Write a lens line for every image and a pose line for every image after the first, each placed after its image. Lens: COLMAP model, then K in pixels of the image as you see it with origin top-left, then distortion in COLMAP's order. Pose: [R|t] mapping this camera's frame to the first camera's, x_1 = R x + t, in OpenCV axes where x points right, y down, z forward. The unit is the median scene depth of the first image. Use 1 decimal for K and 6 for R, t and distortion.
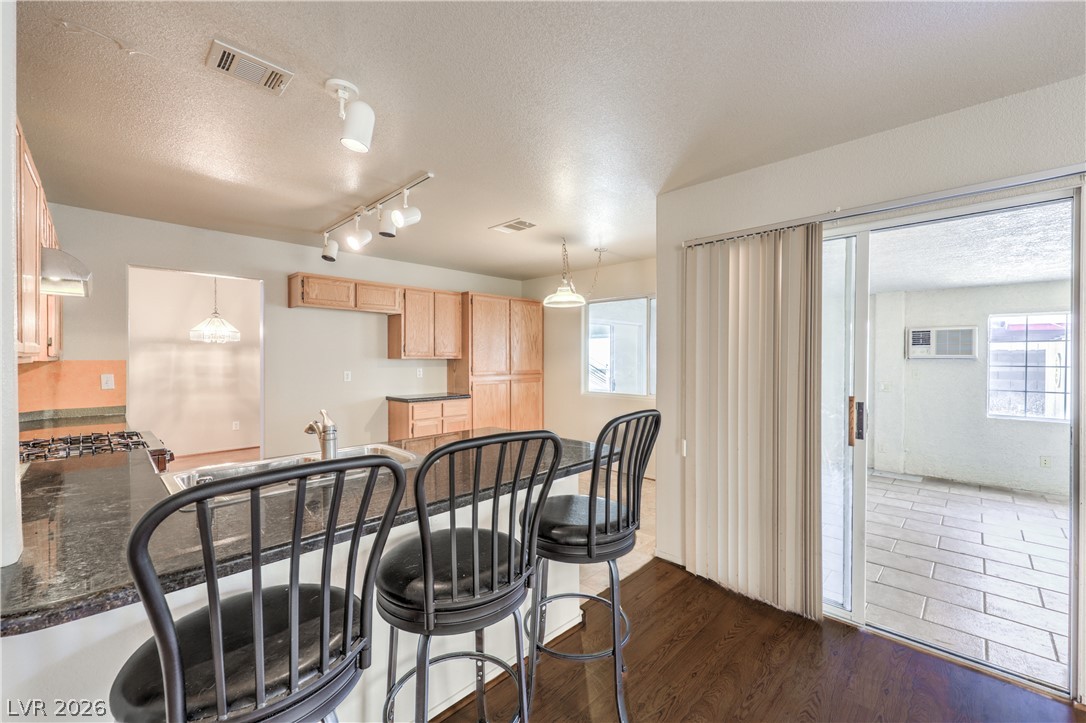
lens RADIAL K [[446.4, 0, 568.1], [0, 446.4, 368.3], [0, 0, 1]] dist [0.002587, 0.000752]
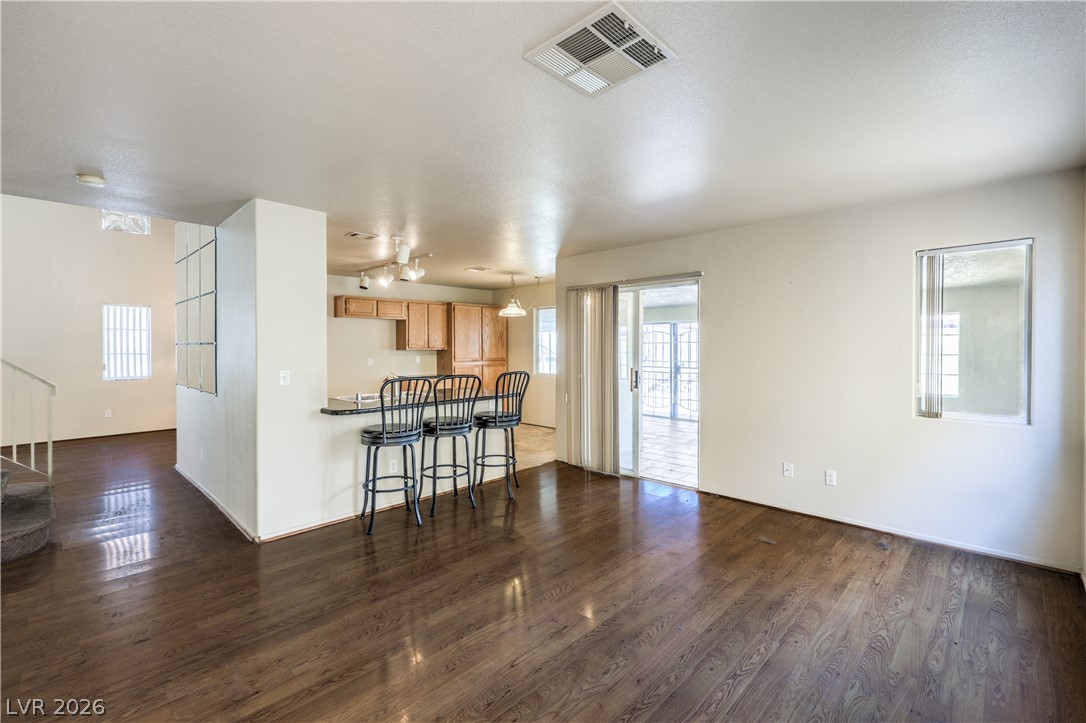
lens RADIAL K [[466.1, 0, 553.2], [0, 466.1, 359.6], [0, 0, 1]] dist [0.002726, 0.000714]
pose [[0.999930, -0.003915, -0.011180, 0.130598], [0.003956, 0.999985, 0.003694, 0.006358], [0.011166, -0.003738, 0.999931, -0.542782]]
